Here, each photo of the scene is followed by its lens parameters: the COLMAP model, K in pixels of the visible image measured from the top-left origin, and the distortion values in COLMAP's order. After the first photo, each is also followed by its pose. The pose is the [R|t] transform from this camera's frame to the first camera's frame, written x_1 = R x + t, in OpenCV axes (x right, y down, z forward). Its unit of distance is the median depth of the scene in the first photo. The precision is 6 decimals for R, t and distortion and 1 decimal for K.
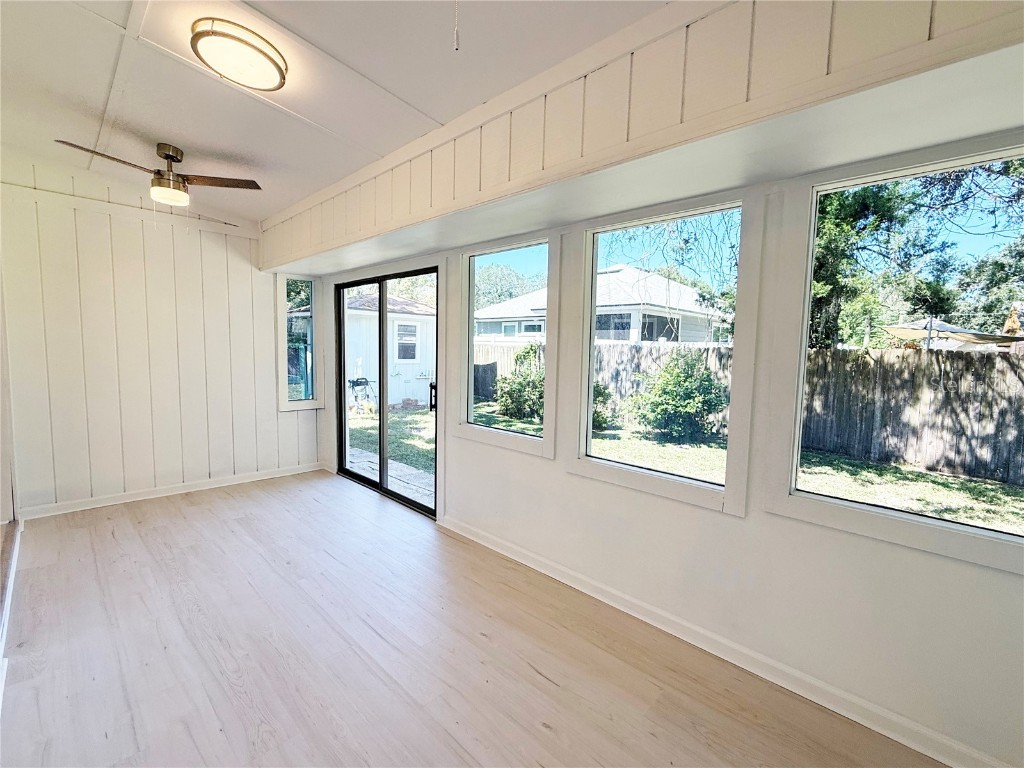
lens RADIAL K [[447.9, 0, 513.1], [0, 447.9, 383.0], [0, 0, 1]] dist [-0.000163, 0.000098]
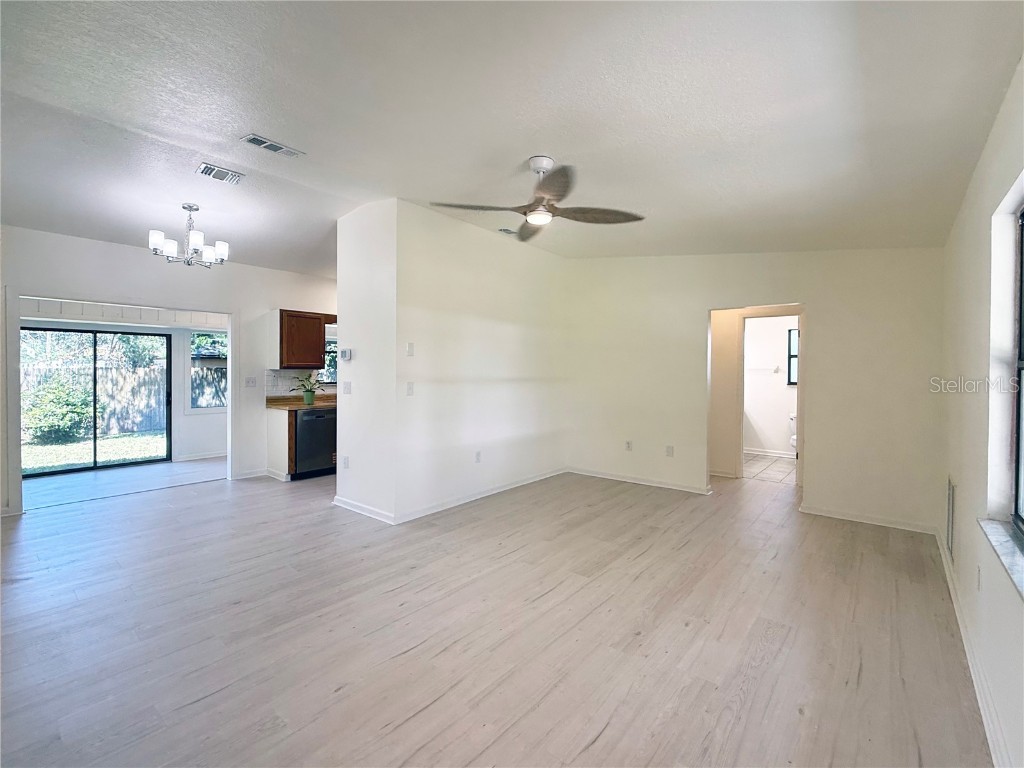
lens RADIAL K [[461.1, 0, 499.0], [0, 461.1, 372.8], [0, 0, 1]] dist [0.001394, 0.000491]
pose [[-0.056241, -0.029004, 0.997996, -1.243732], [0.077656, 0.996423, 0.033334, -0.020062], [-0.995393, 0.079375, -0.053787, -0.195229]]
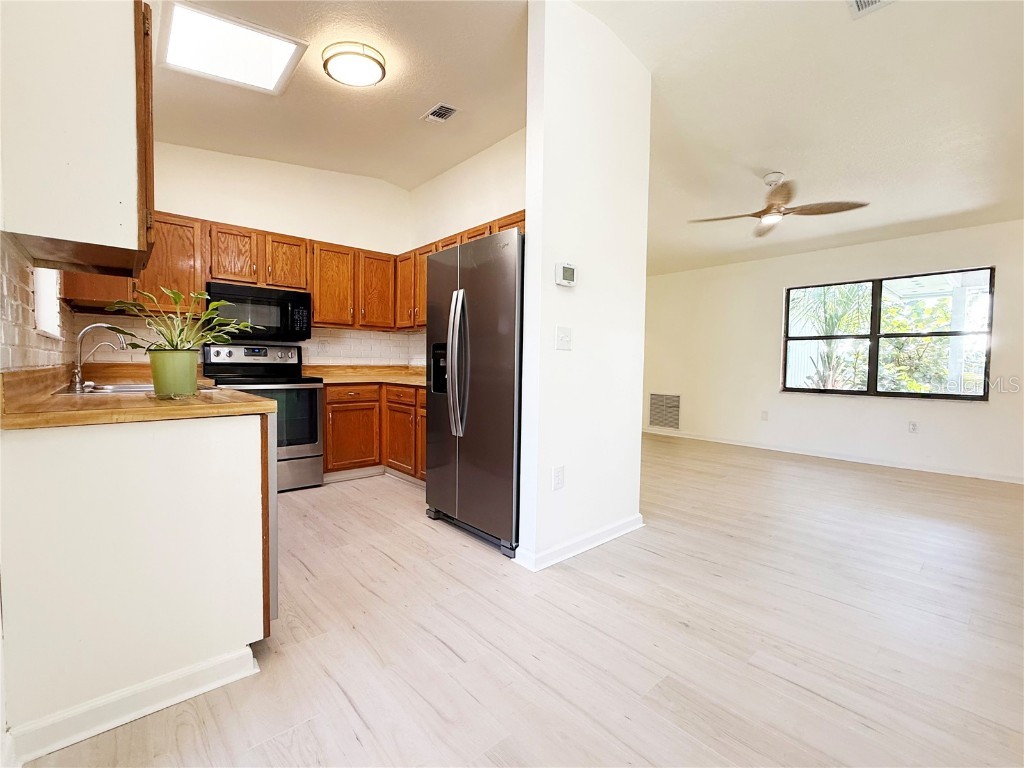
lens RADIAL K [[447.9, 0, 513.1], [0, 447.9, 383.0], [0, 0, 1]] dist [-0.000163, 0.000098]
pose [[-0.996008, -0.037277, 0.081102, -0.511809], [-0.026762, 0.991531, 0.127079, -0.001062], [-0.085152, 0.124401, -0.988571, 0.373302]]
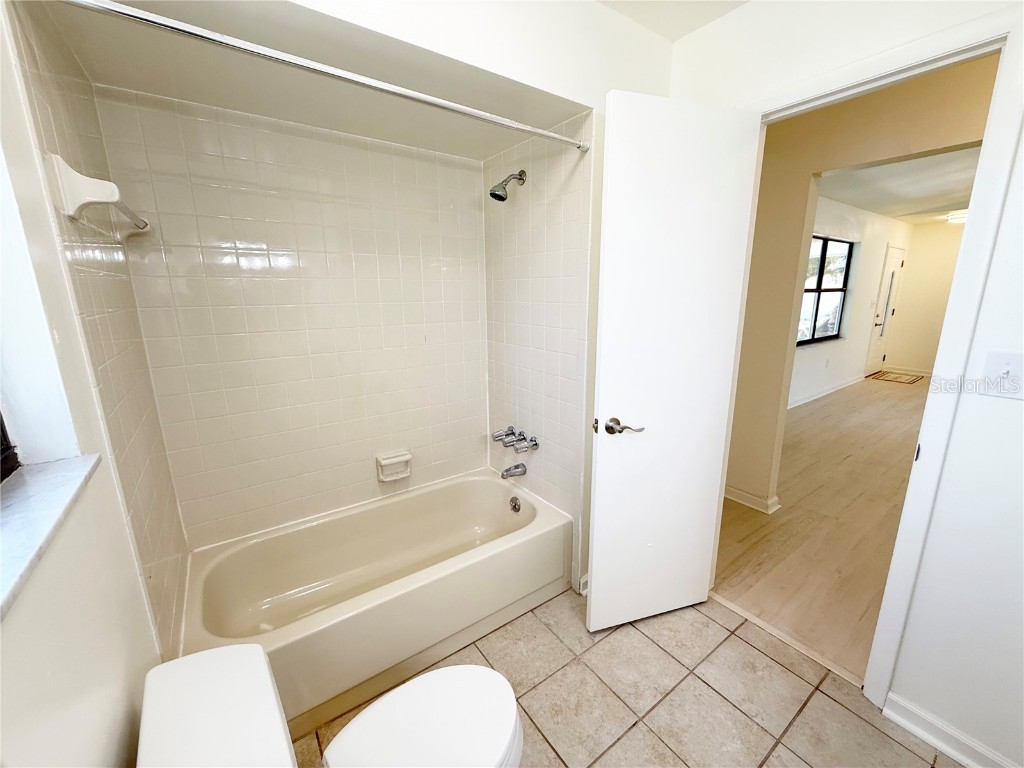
lens RADIAL K [[409.5, 0, 512.0], [0, 409.5, 384.0], [0, 0, 1]] dist [0.000080, 0.000216]
pose [[-0.195806, 0.196308, -0.960793, -0.124989], [-0.078527, 0.973473, 0.214902, 0.053597], [0.977493, 0.117527, -0.175197, -0.884722]]
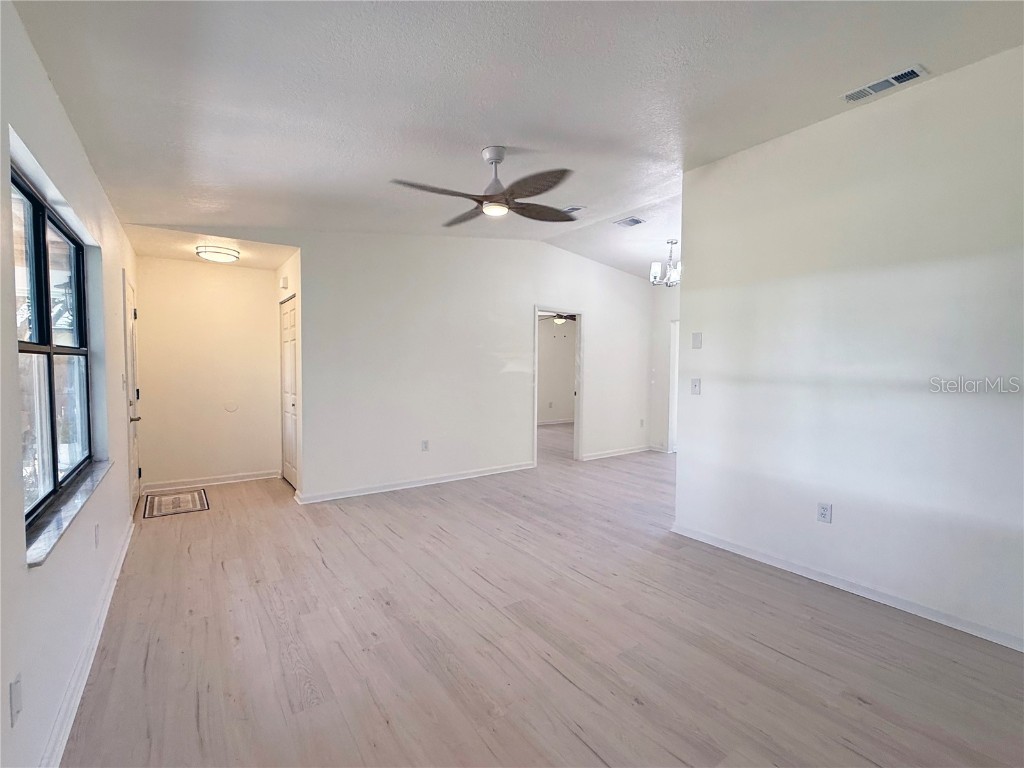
lens RADIAL K [[462.9, 0, 512.0], [0, 462.9, 384.0], [0, 0, 1]] dist [0.002012, 0.000163]
pose [[0.980714, -0.006686, -0.195335, -0.694217], [-0.002277, 0.998956, -0.045622, 0.037398], [0.195436, 0.045187, 0.979675, -0.698112]]
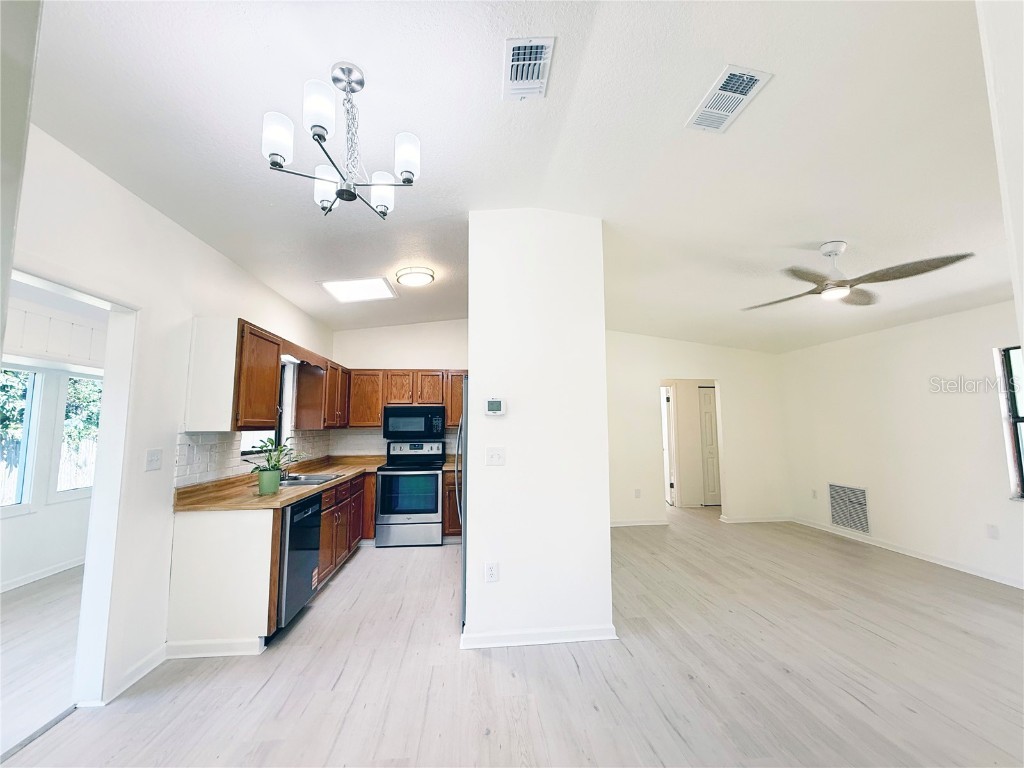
lens RADIAL K [[409.5, 0, 512.0], [0, 409.5, 384.0], [0, 0, 1]] dist [0.000080, 0.000216]
pose [[-0.761228, 0.050355, 0.646526, -0.812580], [0.045128, 0.998677, -0.024648, -0.054859], [-0.646912, 0.010413, -0.762493, 0.312123]]
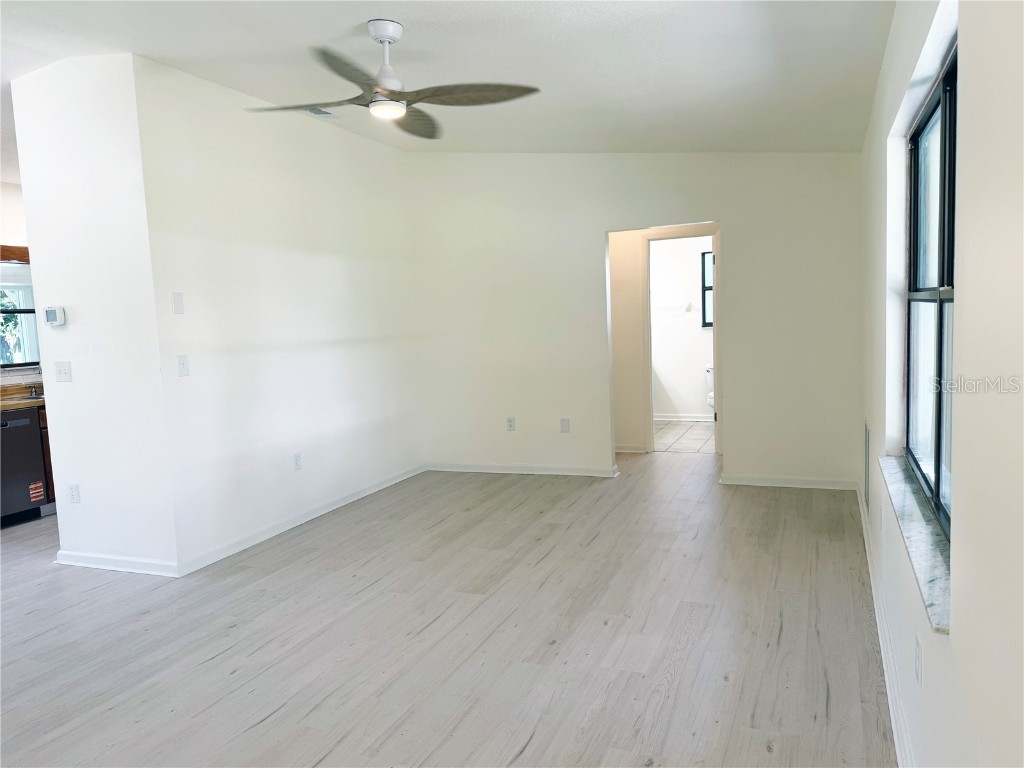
lens RADIAL K [[735.4, 0, 516.3], [0, 735.4, 386.2], [0, 0, 1]] dist [0.111058, -0.167978]
pose [[-0.363200, -0.095929, 0.926759, -1.317051], [0.116369, 0.982226, 0.147275, -0.031531], [-0.924415, 0.161336, -0.345582, -0.144545]]
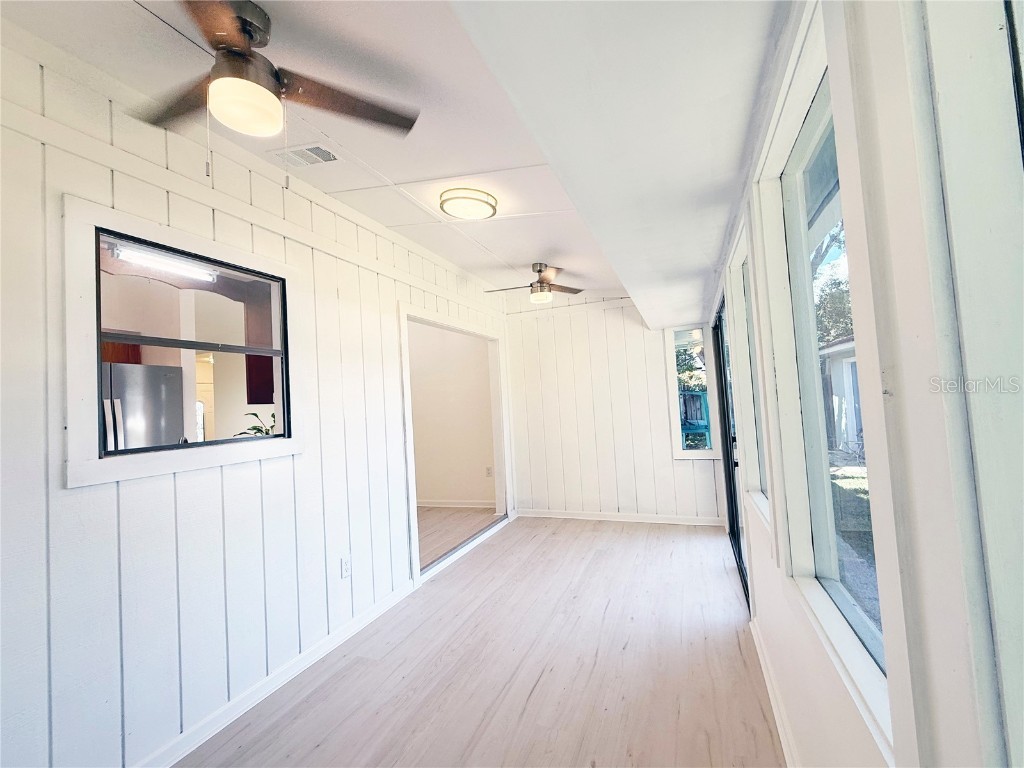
lens RADIAL K [[447.9, 0, 513.1], [0, 447.9, 383.0], [0, 0, 1]] dist [-0.000163, 0.000098]
pose [[0.375496, -0.088031, -0.922634, 0.218919], [-0.009337, 0.995069, -0.098742, -0.004657], [0.926777, 0.045692, 0.372822, 0.186772]]
